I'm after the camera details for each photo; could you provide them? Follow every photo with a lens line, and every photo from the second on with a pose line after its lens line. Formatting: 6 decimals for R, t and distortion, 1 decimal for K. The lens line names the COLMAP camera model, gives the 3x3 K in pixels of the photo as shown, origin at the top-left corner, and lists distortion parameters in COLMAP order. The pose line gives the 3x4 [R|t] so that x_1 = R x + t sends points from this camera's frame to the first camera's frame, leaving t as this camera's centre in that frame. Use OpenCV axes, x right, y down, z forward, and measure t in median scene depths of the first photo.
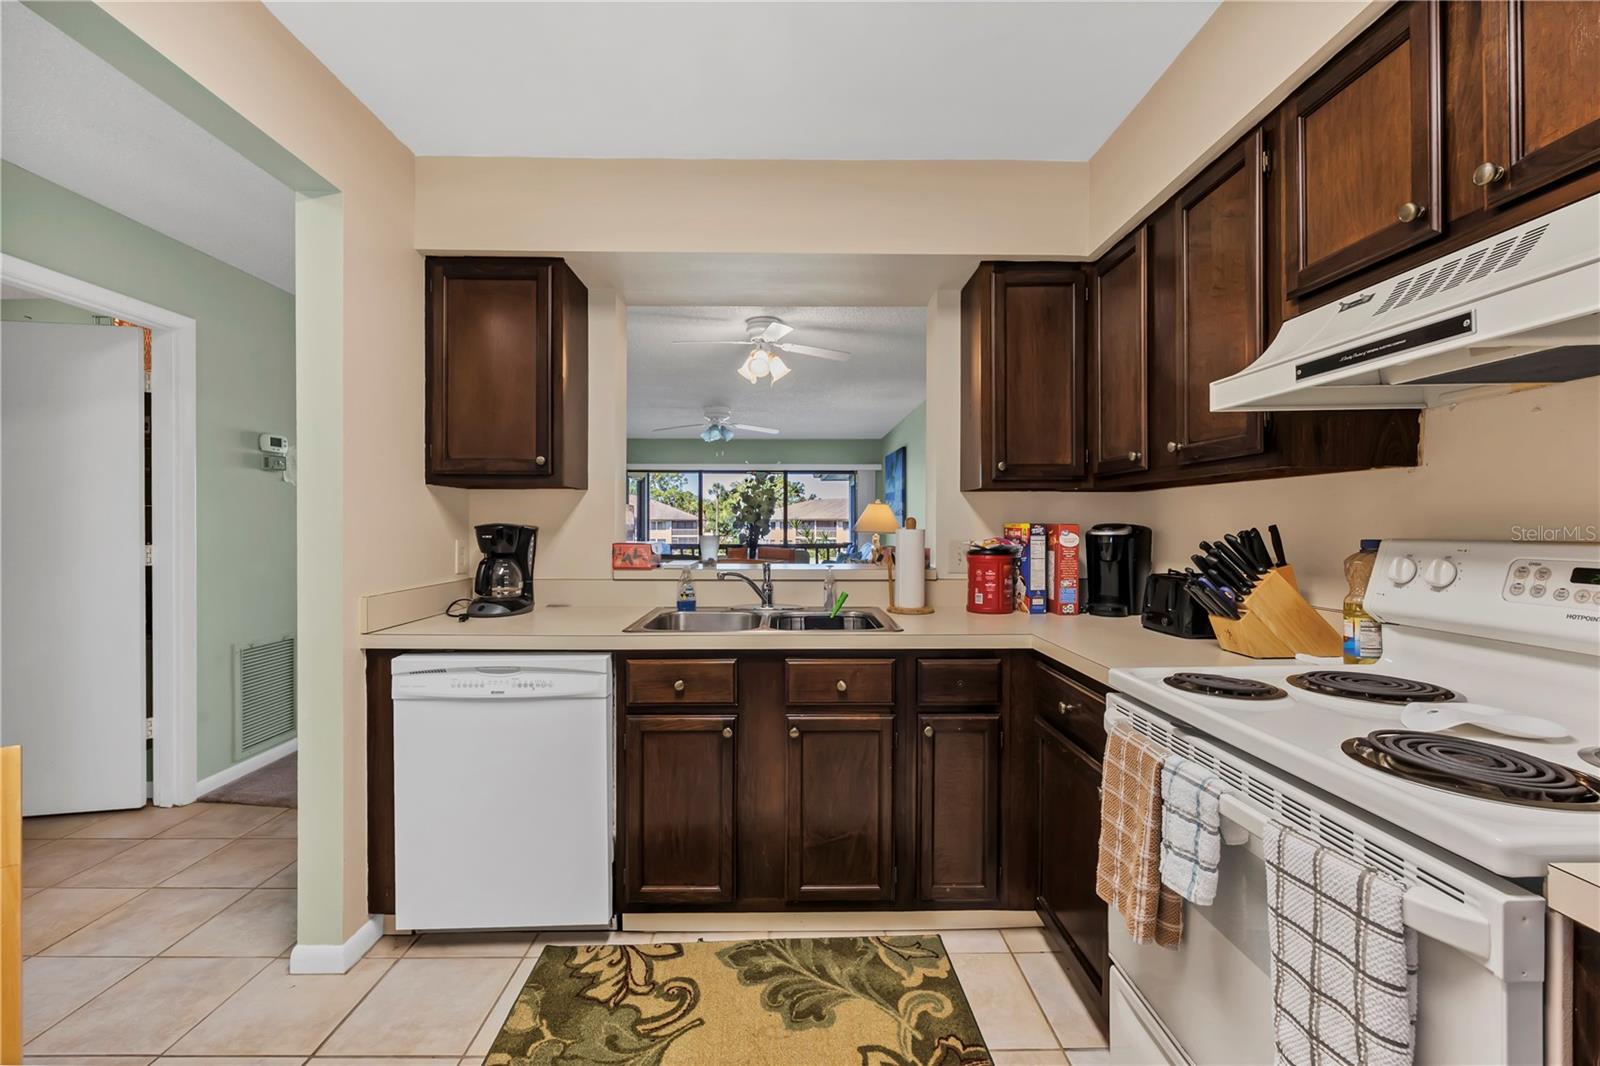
lens RADIAL K [[650.7, 0, 789.4], [0, 650.7, 523.7], [0, 0, 1]] dist [-0.001438, 0.000019]
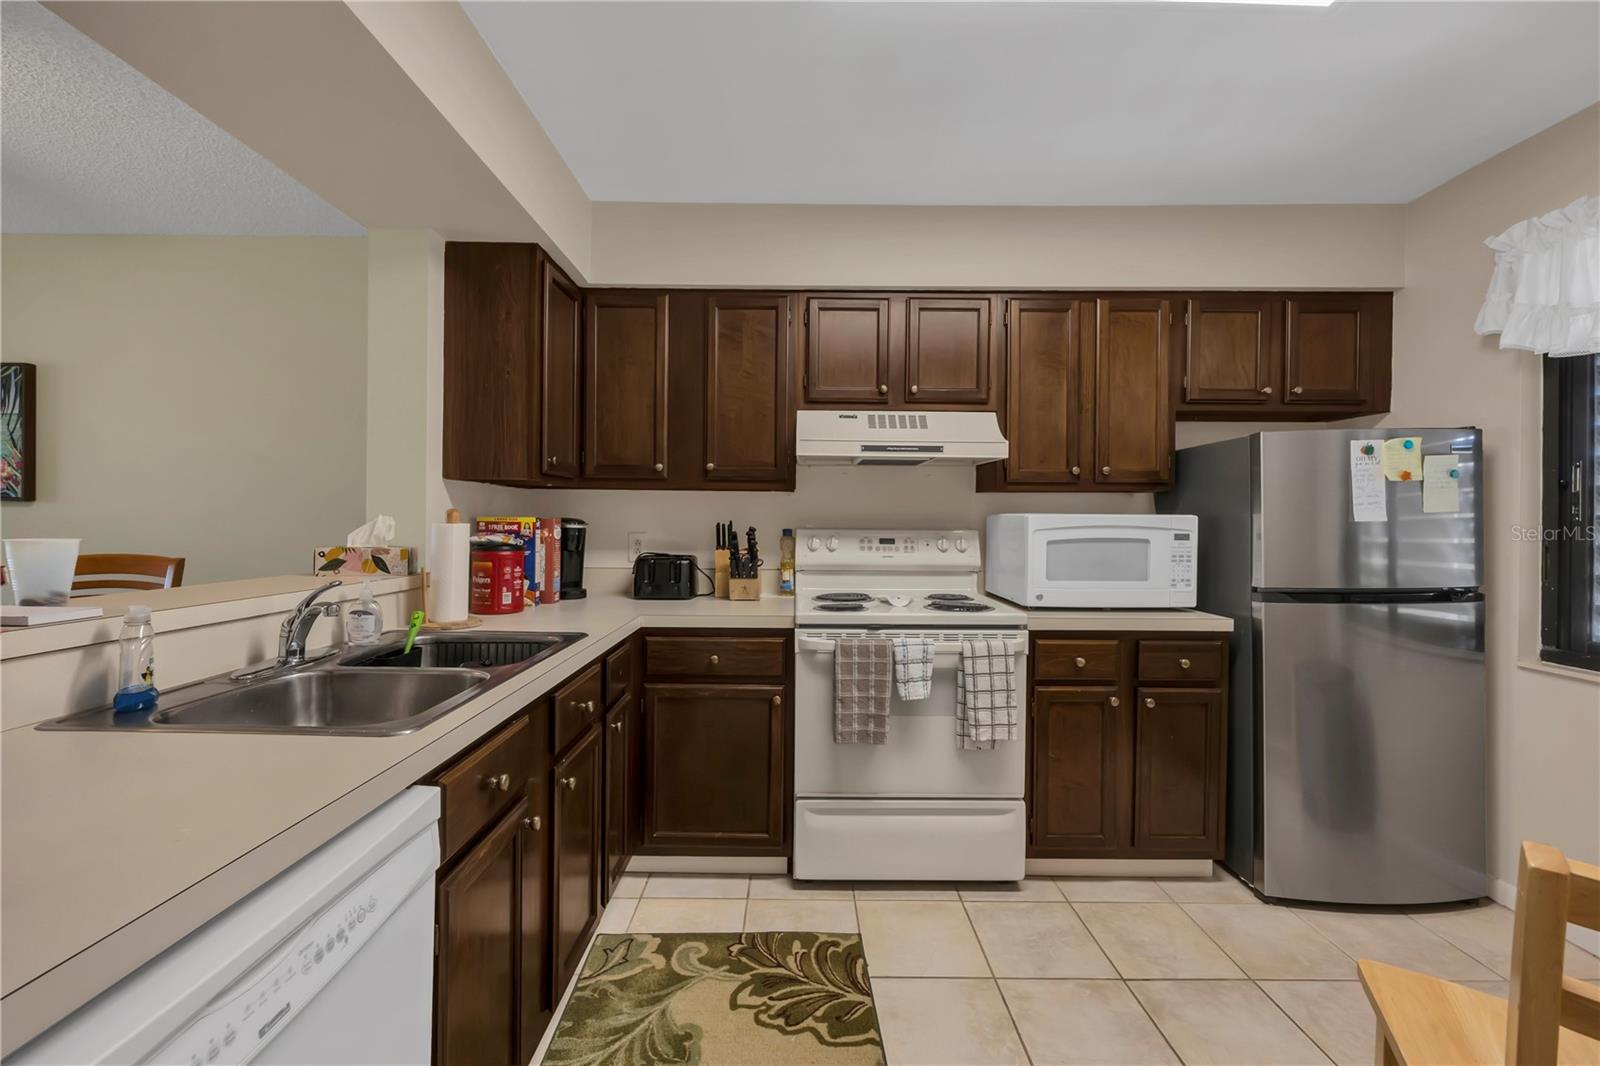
lens RADIAL K [[650.7, 0, 789.4], [0, 650.7, 523.7], [0, 0, 1]] dist [-0.001438, 0.000019]
pose [[0.006354, -0.004624, 0.999969, -0.874147], [-0.011485, 0.999923, 0.004696, 0.000294], [-0.999914, -0.011514, 0.006300, 0.825746]]
